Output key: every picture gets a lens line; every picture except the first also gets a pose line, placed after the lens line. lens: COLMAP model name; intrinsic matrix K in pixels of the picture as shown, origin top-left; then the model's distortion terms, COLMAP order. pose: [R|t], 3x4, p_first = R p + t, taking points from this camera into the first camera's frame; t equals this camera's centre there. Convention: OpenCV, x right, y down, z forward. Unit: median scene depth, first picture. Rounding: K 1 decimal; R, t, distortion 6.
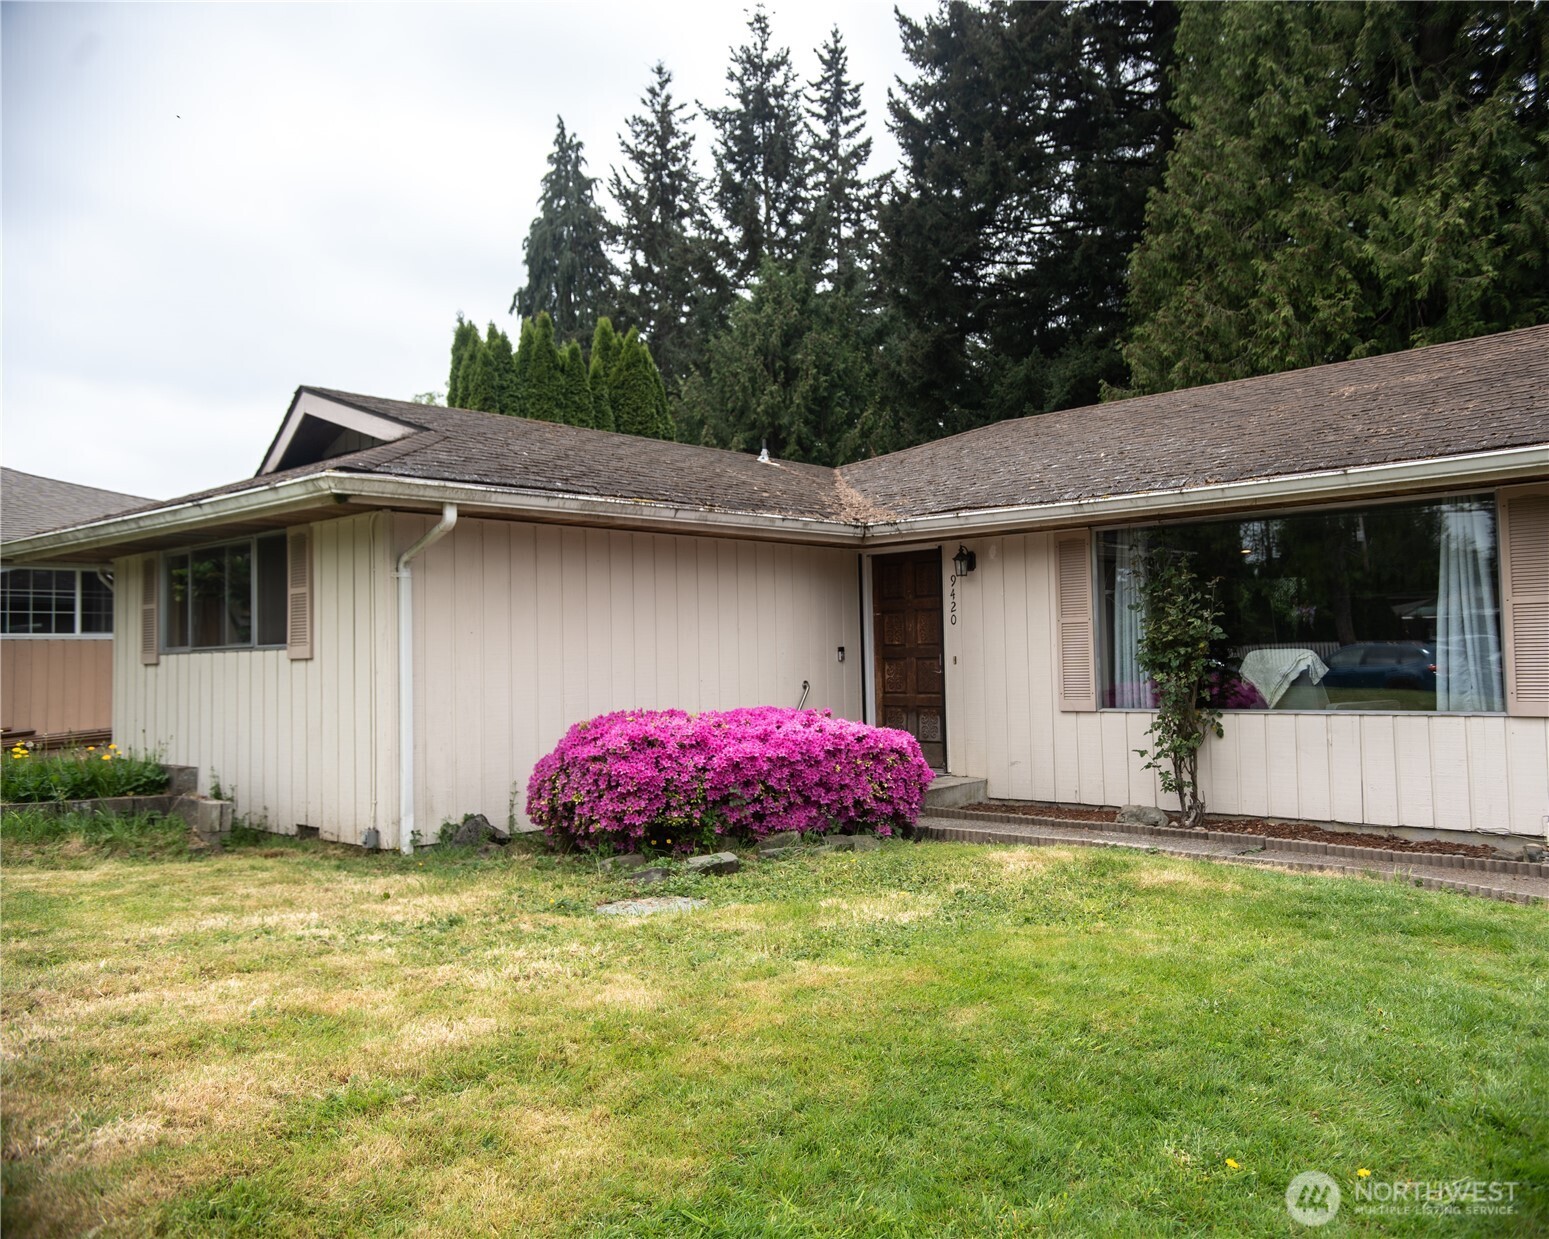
lens RADIAL K [[1290.3, 0, 829.6], [0, 1290.3, 613.7], [0, 0, 1]] dist [-0.008081, 0.055744]
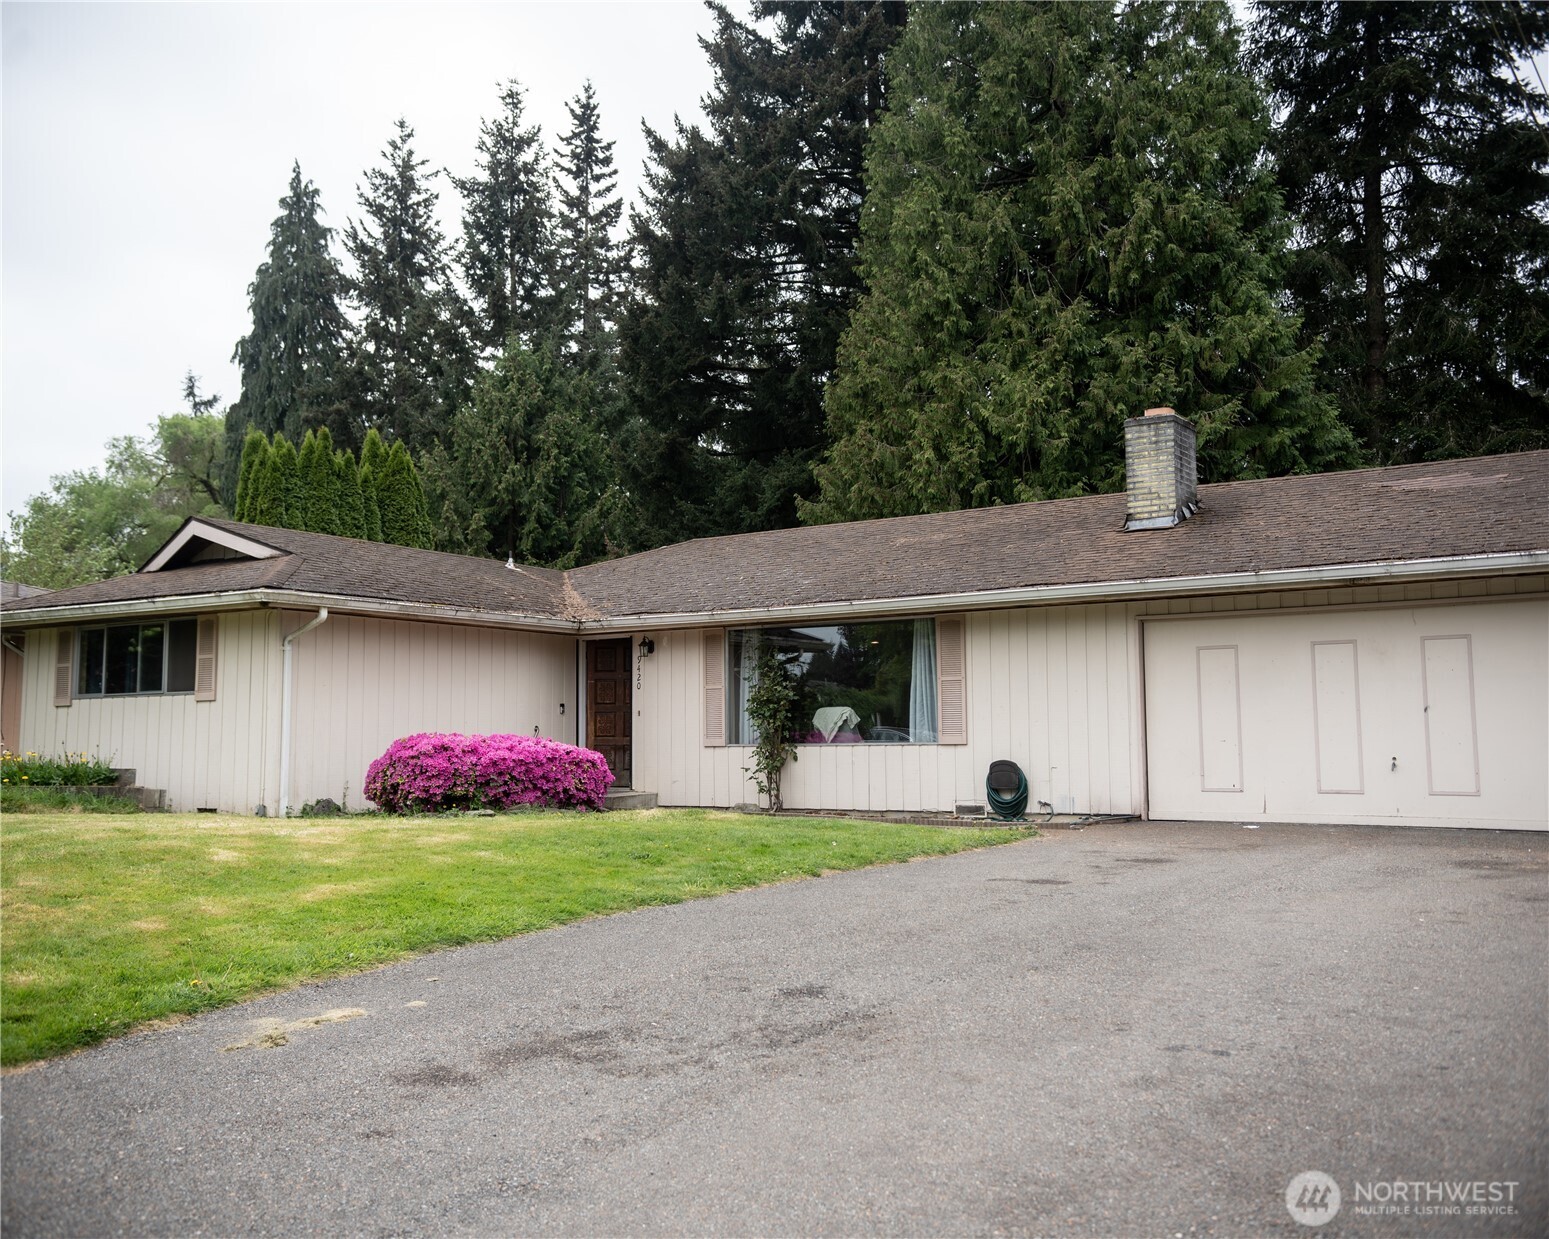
lens RADIAL K [[1456.9, 0, 774.5], [0, 1456.9, 619.5], [0, 0, 1]] dist [0.017561, 0.121261]
pose [[0.989938, 0.027968, 0.138709, 0.003892], [-0.020814, 0.998390, -0.052764, 0.003325], [-0.139961, 0.049346, 0.988927, -0.168120]]
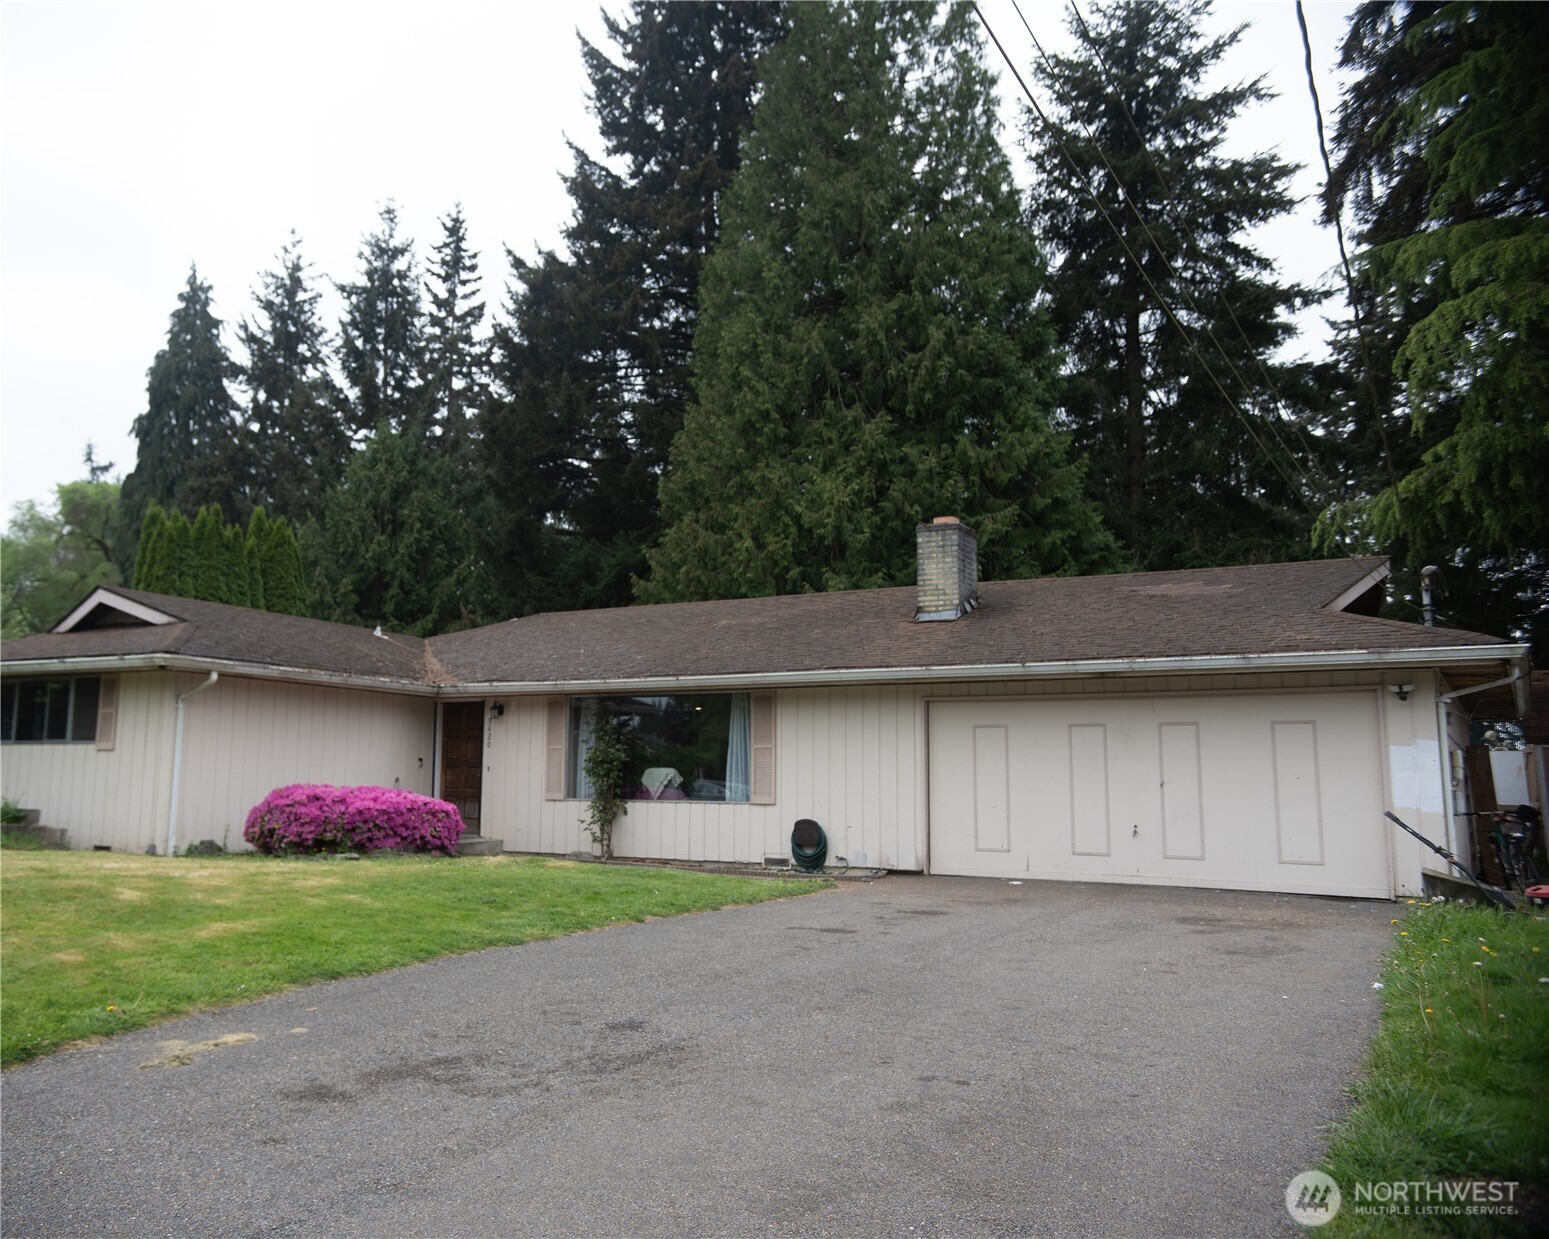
lens RADIAL K [[1313.3, 0, 656.5], [0, 1313.3, 615.4], [0, 0, 1]] dist [-0.008661, 0.091474]
pose [[0.983433, 0.061012, 0.170696, 0.002040], [-0.044285, 0.993987, -0.100146, -0.000137], [-0.175779, 0.090928, 0.980221, -0.180169]]
